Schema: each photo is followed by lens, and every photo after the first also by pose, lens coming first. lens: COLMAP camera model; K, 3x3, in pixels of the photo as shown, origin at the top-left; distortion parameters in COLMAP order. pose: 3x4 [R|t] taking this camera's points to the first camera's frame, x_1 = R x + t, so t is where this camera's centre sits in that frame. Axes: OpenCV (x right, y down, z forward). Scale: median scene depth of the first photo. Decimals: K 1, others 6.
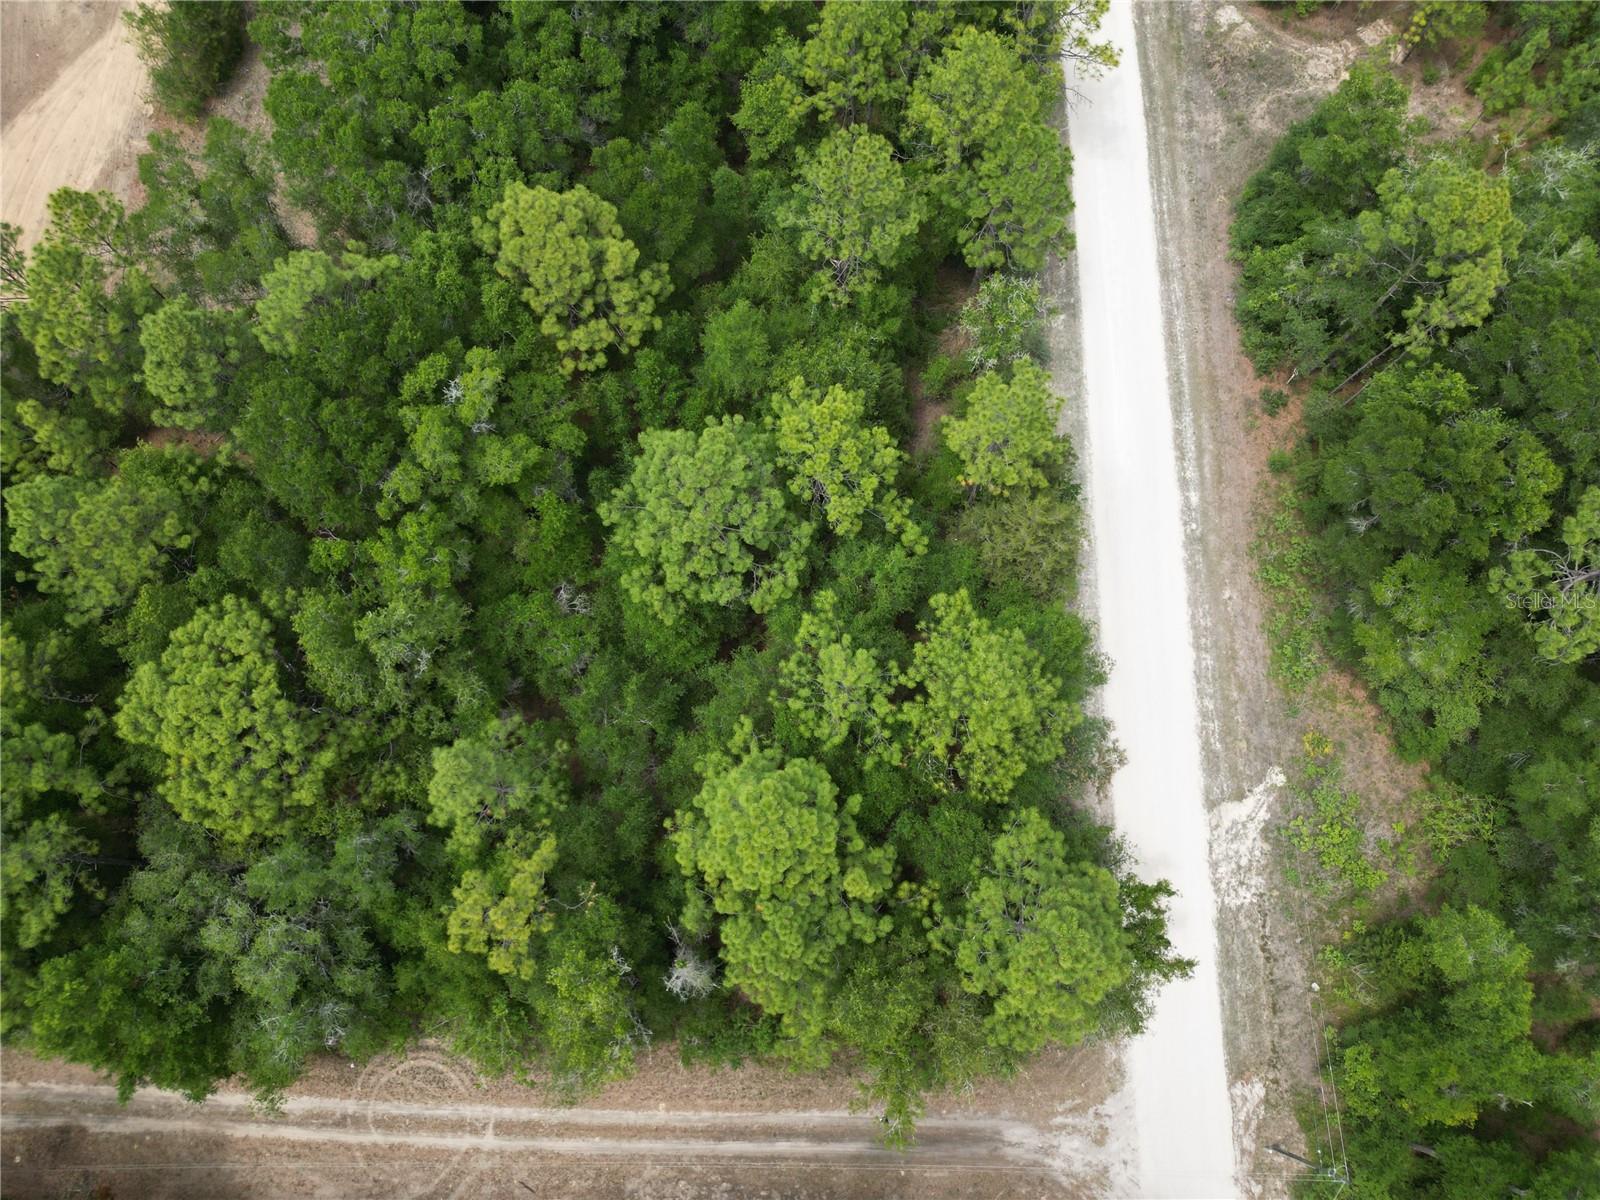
lens RADIAL K [[1123.2, 0, 800.0], [0, 1123.2, 600.0], [0, 0, 1]] dist [0.046433, -0.024128]
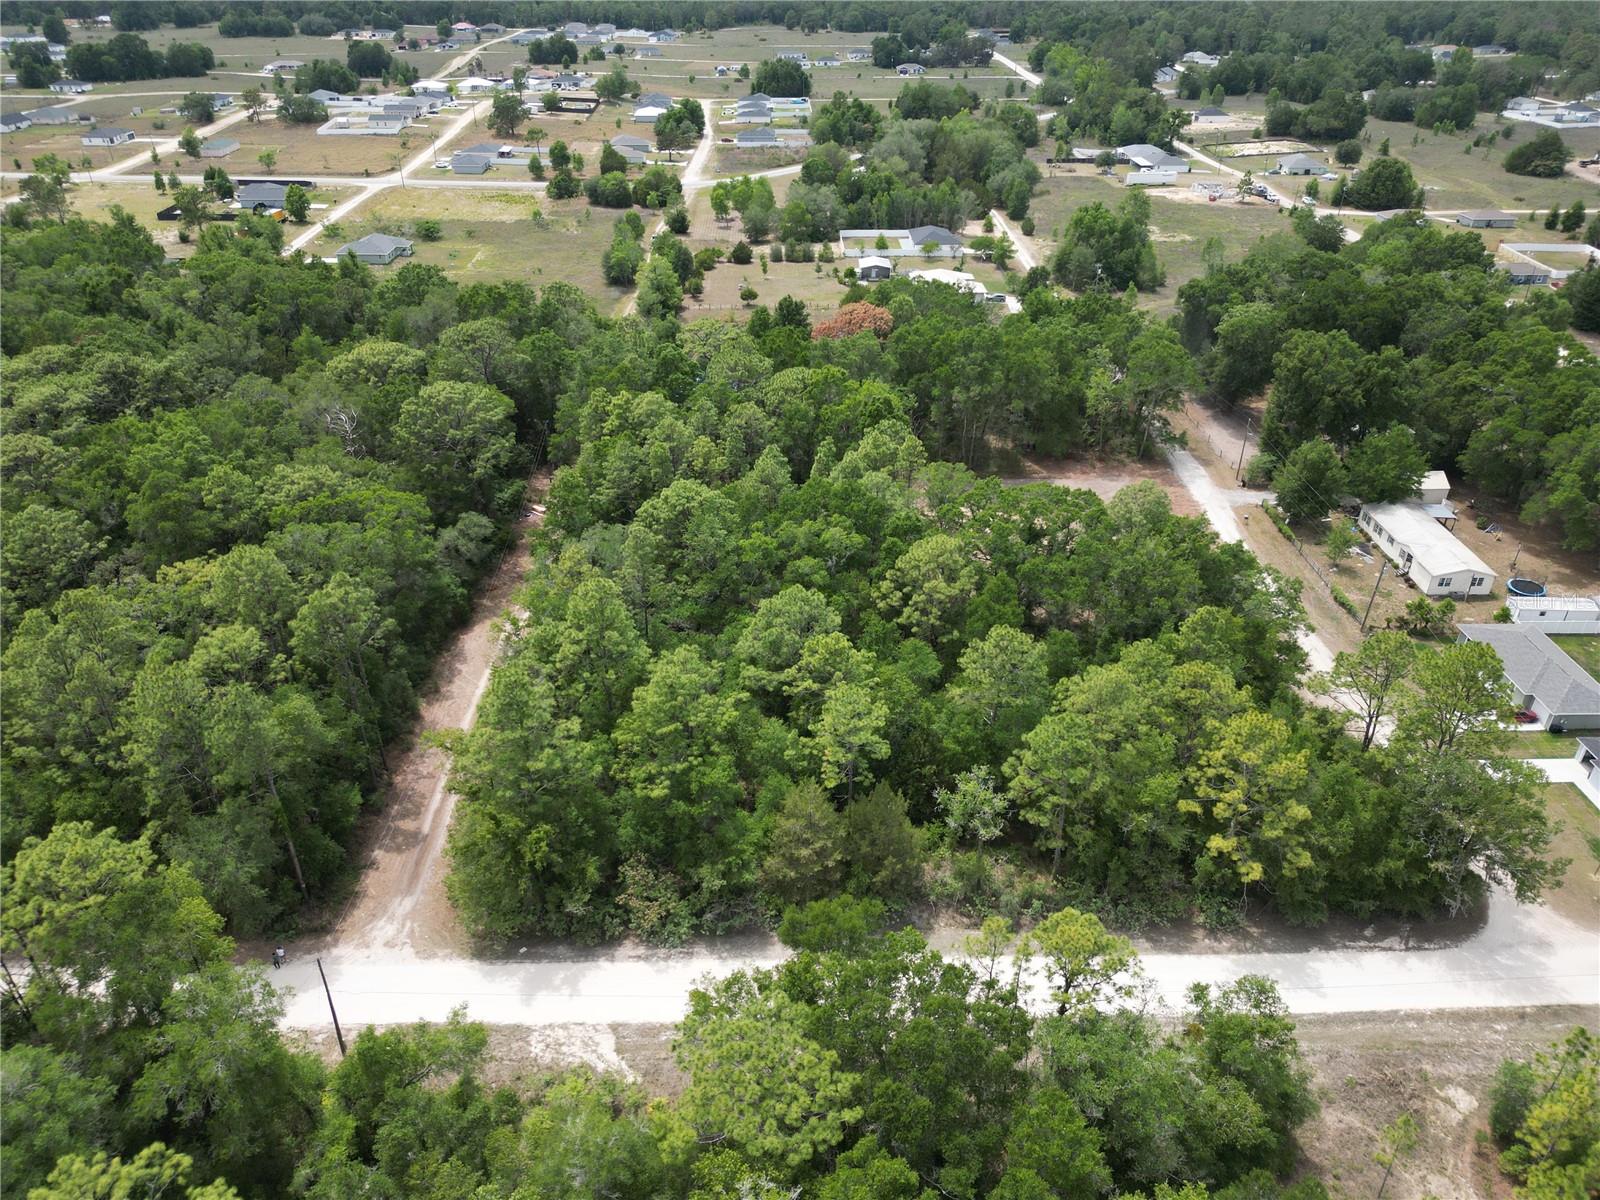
lens RADIAL K [[1120.3, 0, 800.0], [0, 1120.3, 600.0], [0, 0, 1]] dist [0.069168, -0.067982]
pose [[0.033656, 0.507203, -0.861169, 1.238977], [-0.961627, 0.251186, 0.110359, -0.267700], [0.272288, 0.824409, 0.496194, 0.092560]]
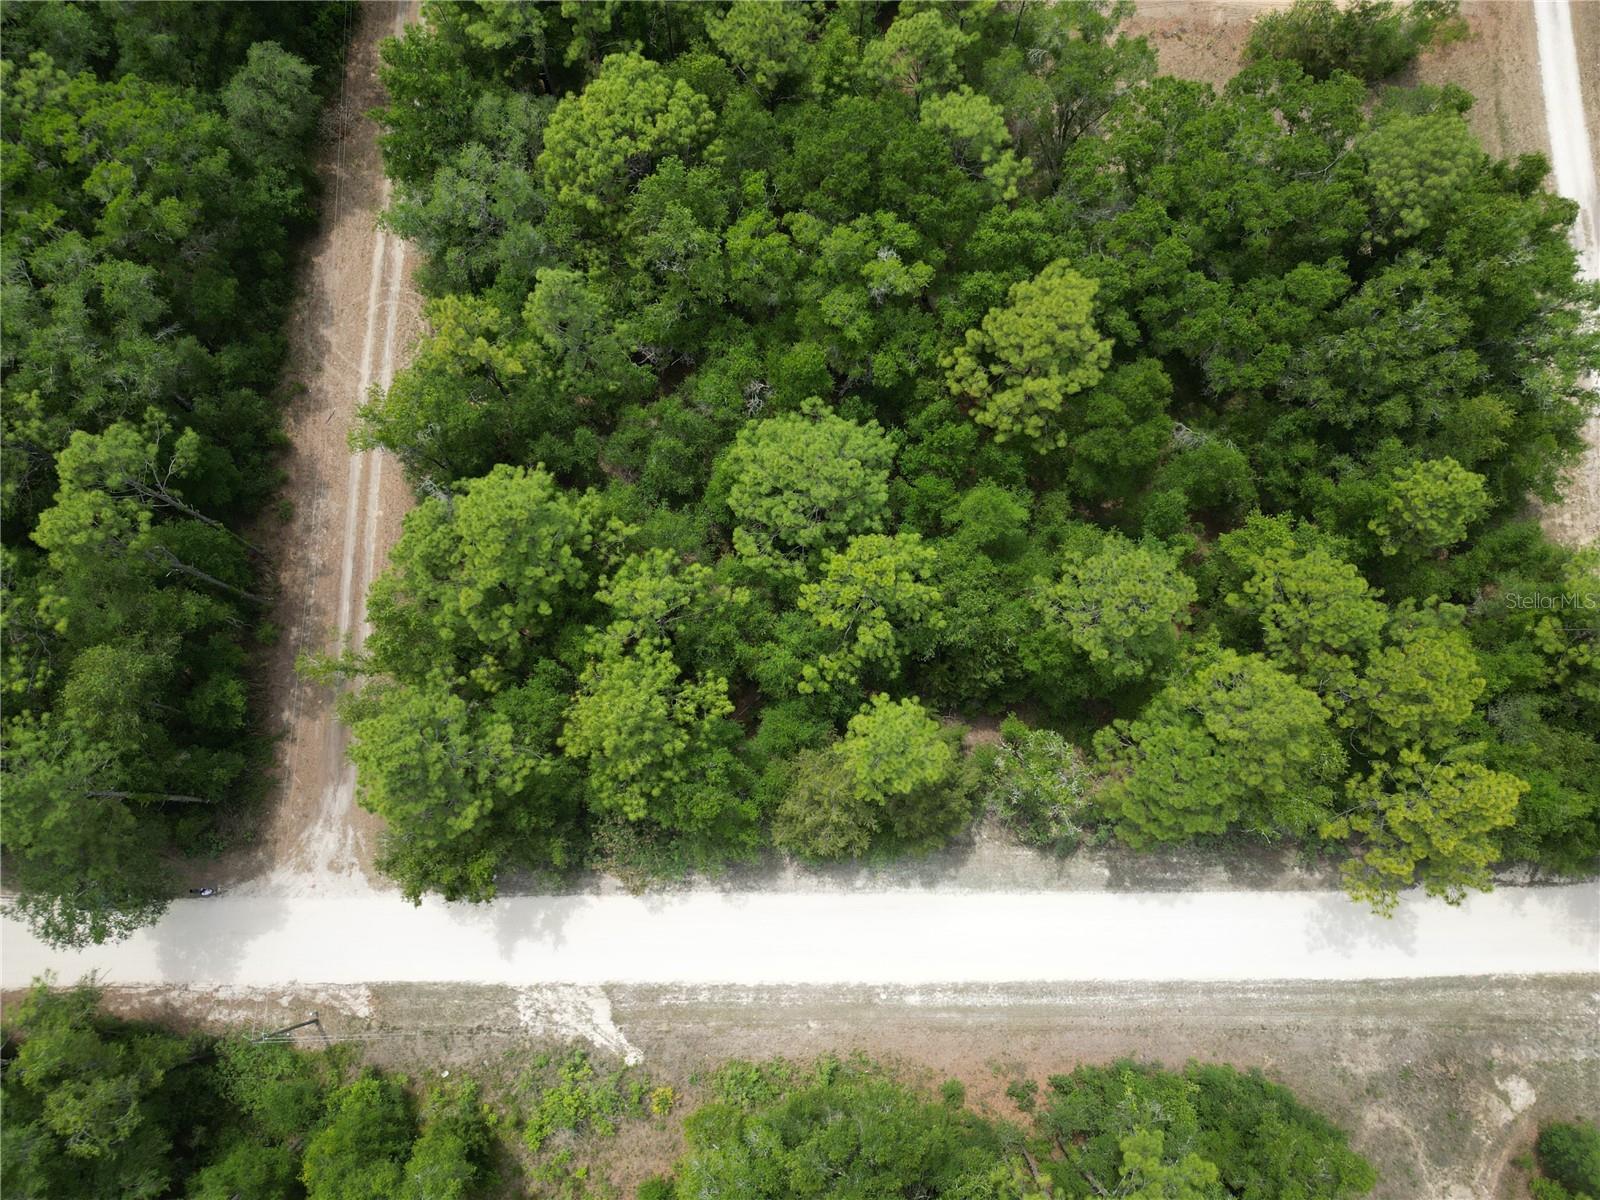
lens RADIAL K [[1123.2, 0, 800.0], [0, 1123.2, 600.0], [0, 0, 1]] dist [0.046433, -0.024128]
pose [[0.017230, 0.976015, -0.217021, 0.251771], [-0.961548, 0.075677, 0.264005, -0.325584], [0.274097, 0.204127, 0.939789, -0.041658]]
